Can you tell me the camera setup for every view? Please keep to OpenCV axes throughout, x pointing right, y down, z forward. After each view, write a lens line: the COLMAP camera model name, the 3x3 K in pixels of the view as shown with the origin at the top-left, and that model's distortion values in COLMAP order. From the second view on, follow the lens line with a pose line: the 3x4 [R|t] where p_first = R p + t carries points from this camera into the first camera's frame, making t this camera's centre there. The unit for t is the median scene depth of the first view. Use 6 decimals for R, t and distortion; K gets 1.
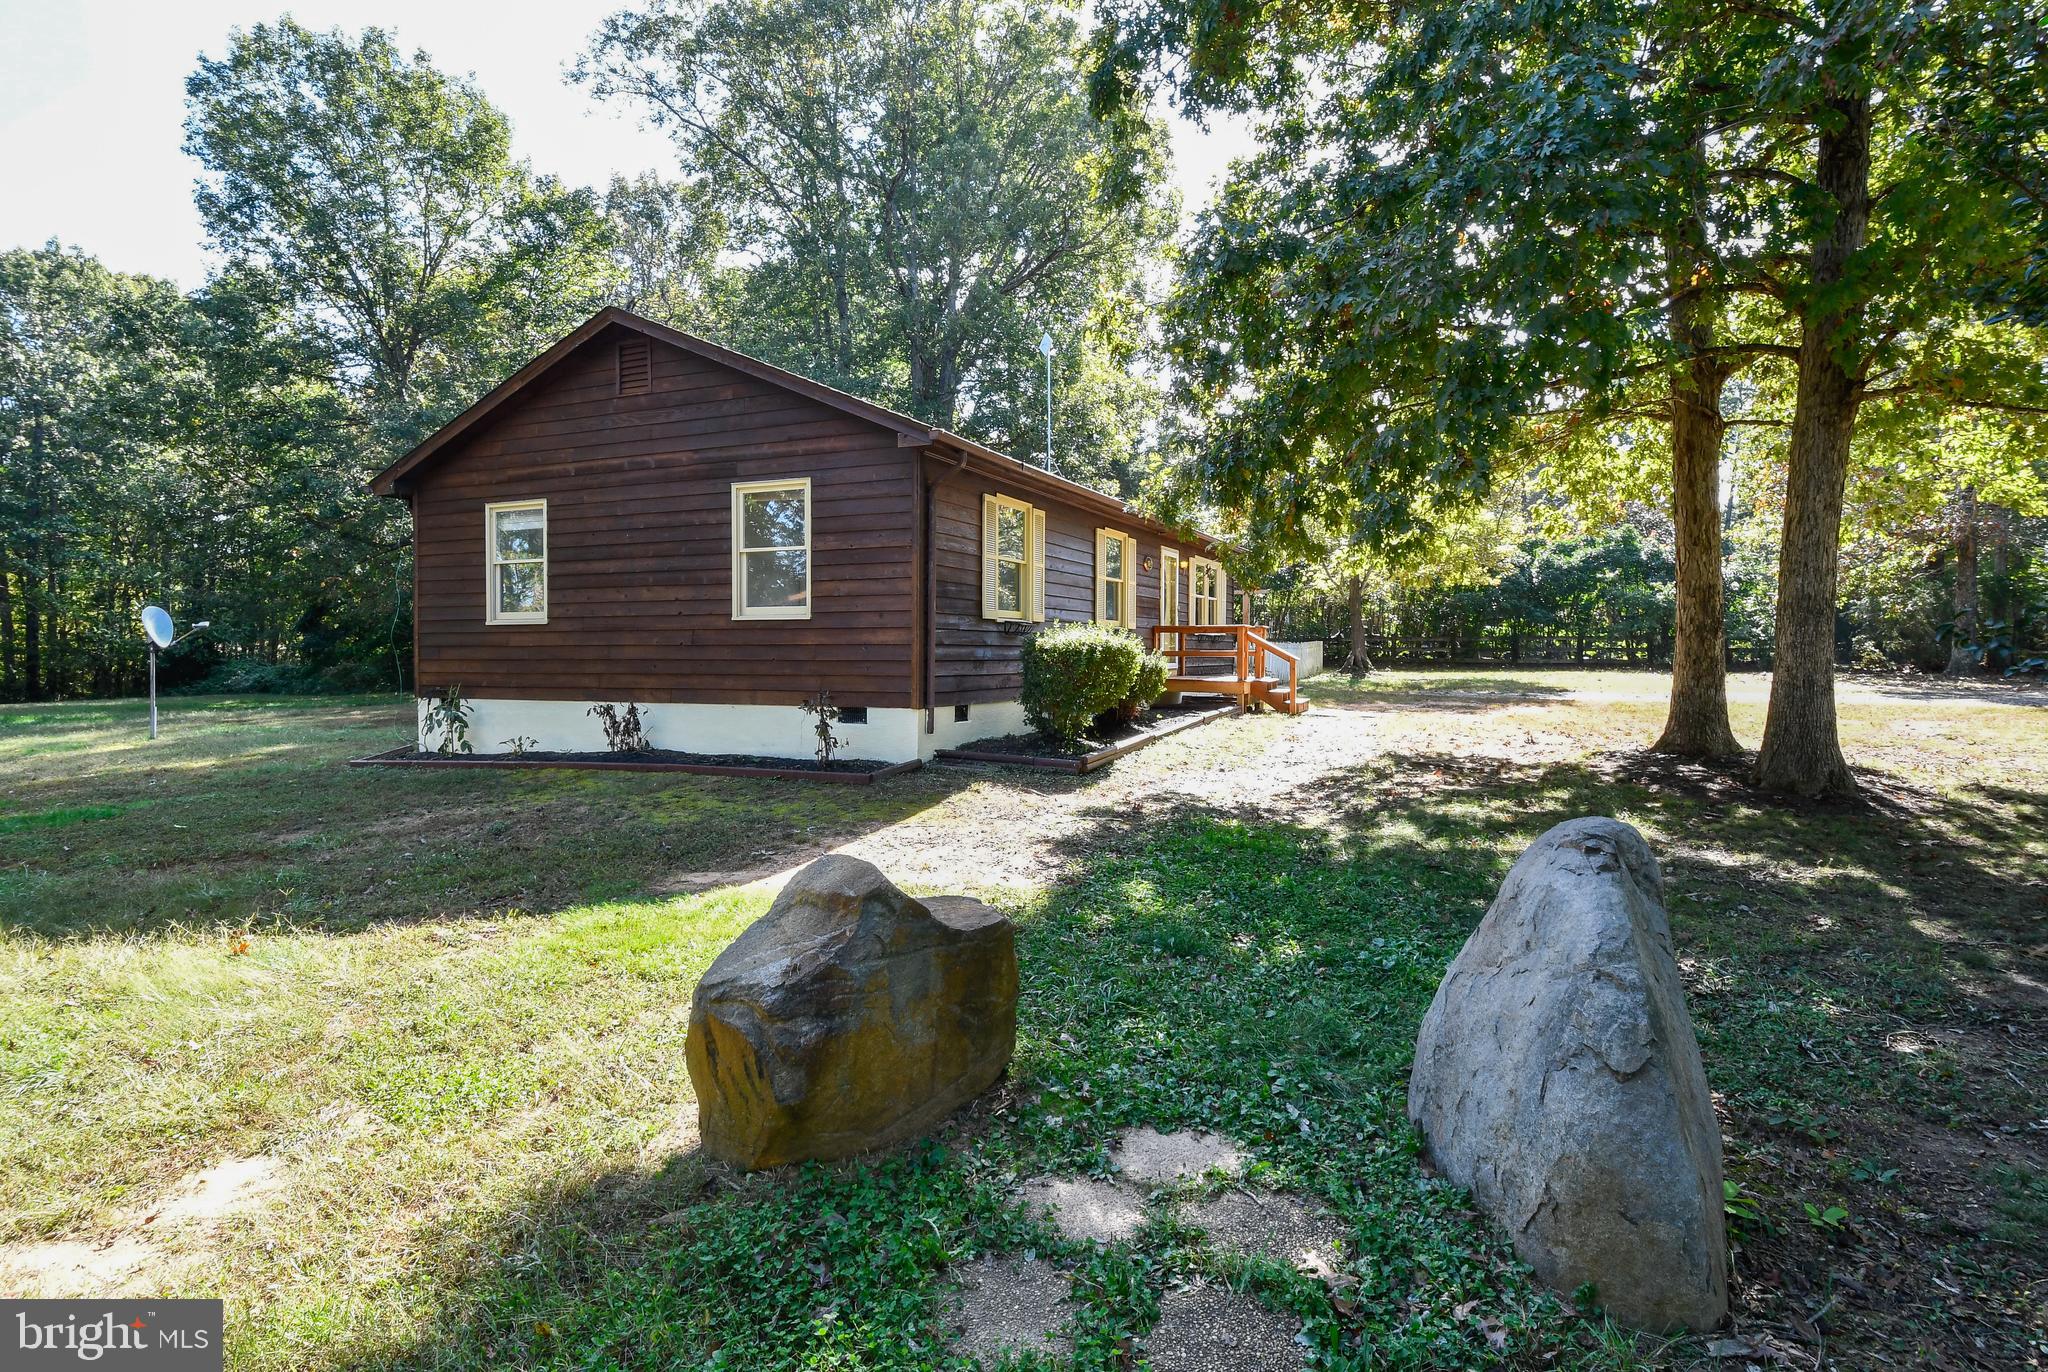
lens RADIAL K [[1079.7, 0, 984.7], [0, 1079.7, 654.9], [0, 0, 1]] dist [-0.001405, -0.000199]
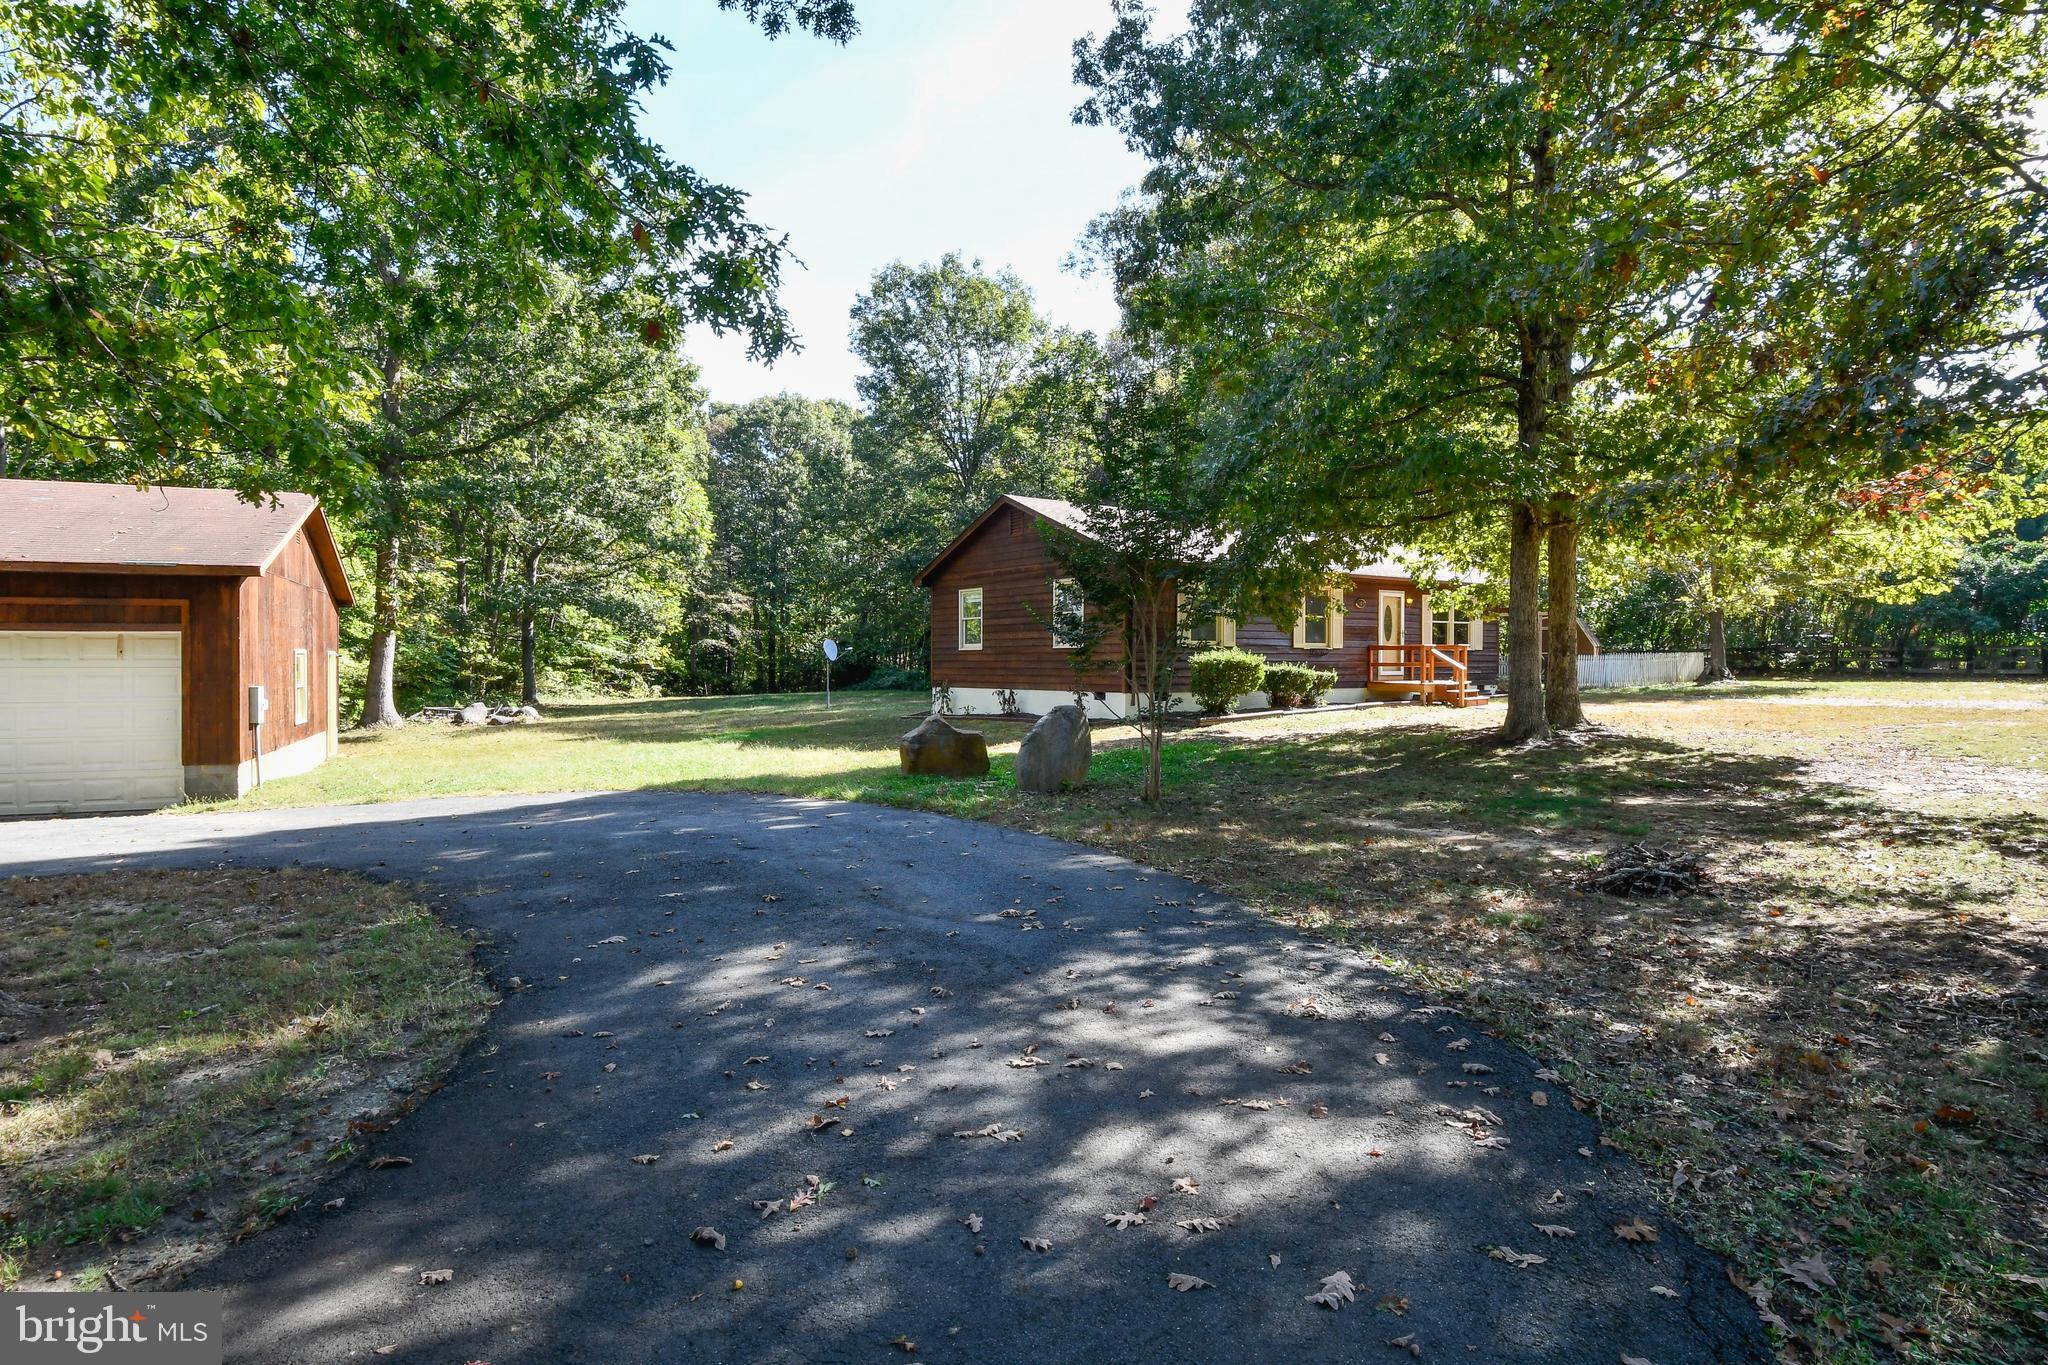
lens RADIAL K [[1100.0, 0, 1024.0], [0, 1100.0, 682.5], [0, 0, 1]] dist [-0.015821, -0.001178]
pose [[0.879659, 0.006463, -0.475560, 0.277982], [0.000819, 0.999886, 0.015104, 0.000156], [0.475604, -0.013676, 0.879553, -0.331166]]
